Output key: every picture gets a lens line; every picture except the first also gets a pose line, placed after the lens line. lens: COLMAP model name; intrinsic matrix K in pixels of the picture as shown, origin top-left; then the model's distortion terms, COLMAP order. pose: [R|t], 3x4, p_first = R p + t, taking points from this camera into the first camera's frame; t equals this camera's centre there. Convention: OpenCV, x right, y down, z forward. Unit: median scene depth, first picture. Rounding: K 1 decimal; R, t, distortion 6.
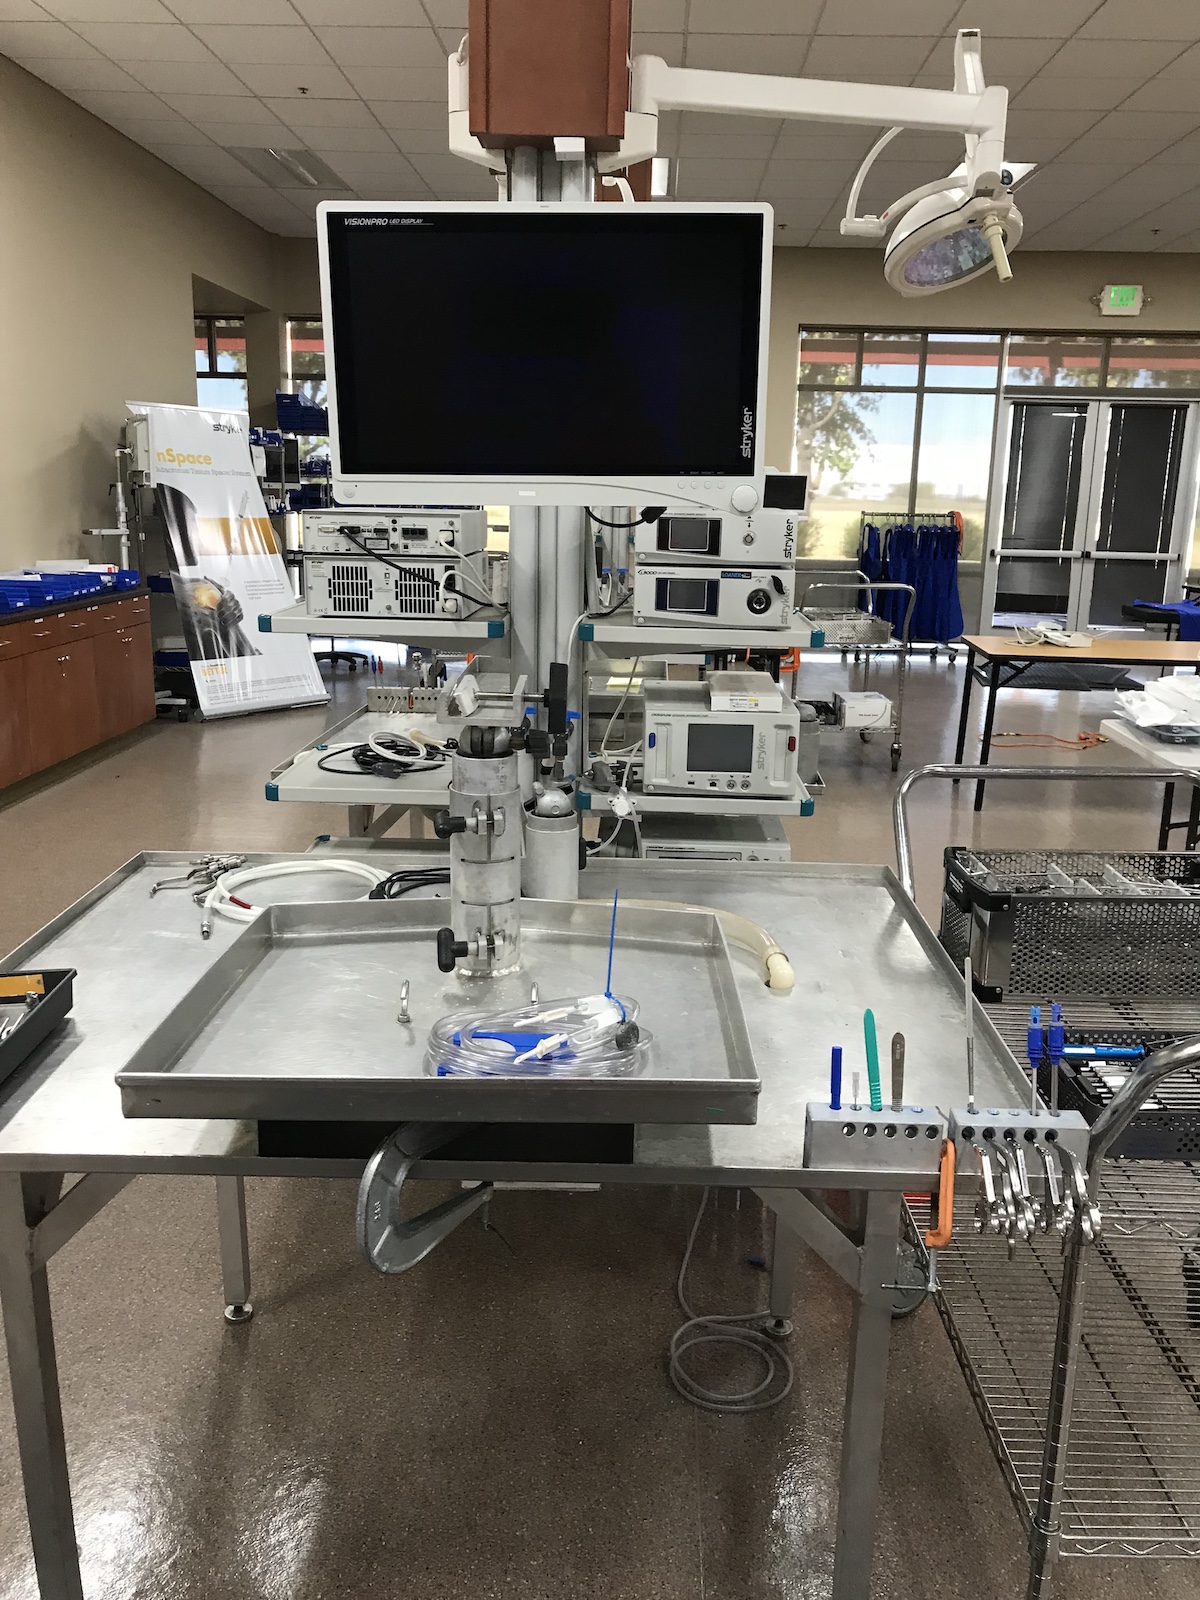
lens RADIAL K [[1297.7, 0, 635.9], [0, 1297.7, 806.3], [0, 0, 1]] dist [0.002496, -0.001094]
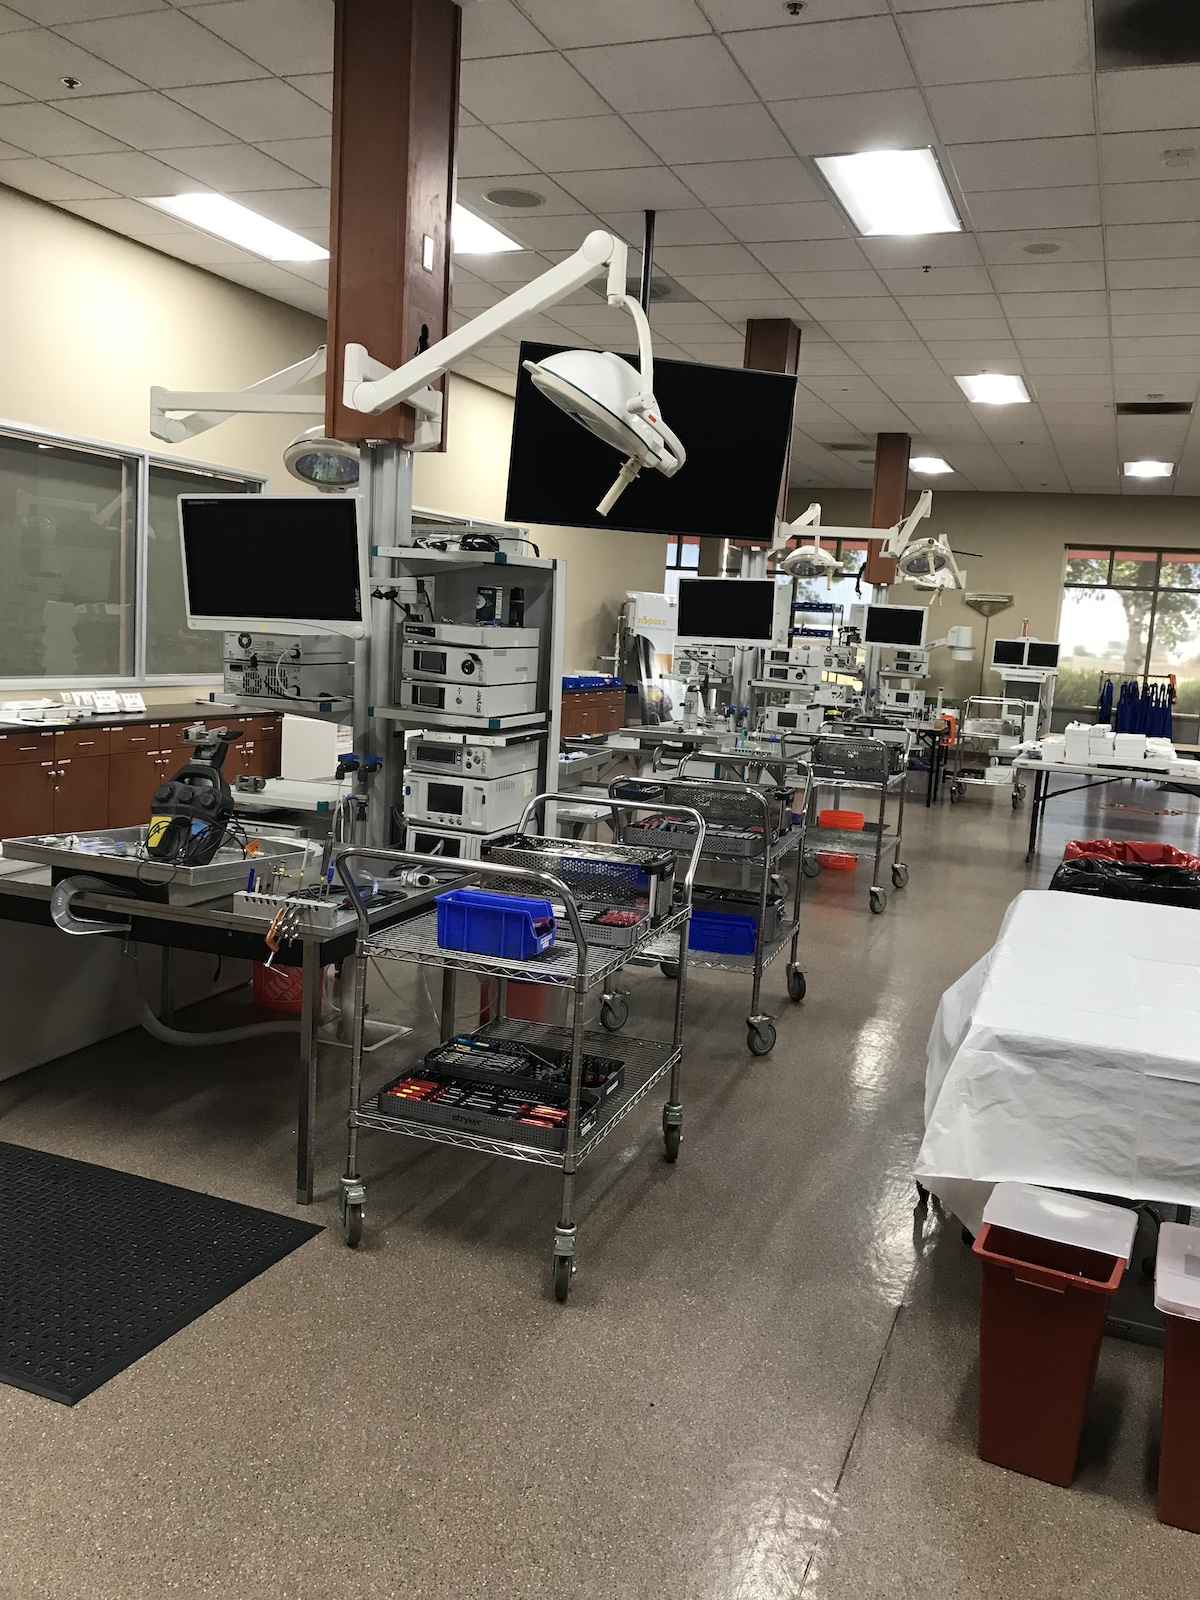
lens RADIAL K [[1310.4, 0, 600.0], [0, 1310.4, 800.0], [0, 0, 1]] dist [-0.006913, -0.003489]
pose [[0.931043, 0.080923, -0.355824, 0.288387], [-0.123609, 0.987393, -0.098874, 0.190500], [0.343337, 0.136039, 0.929308, -0.781857]]
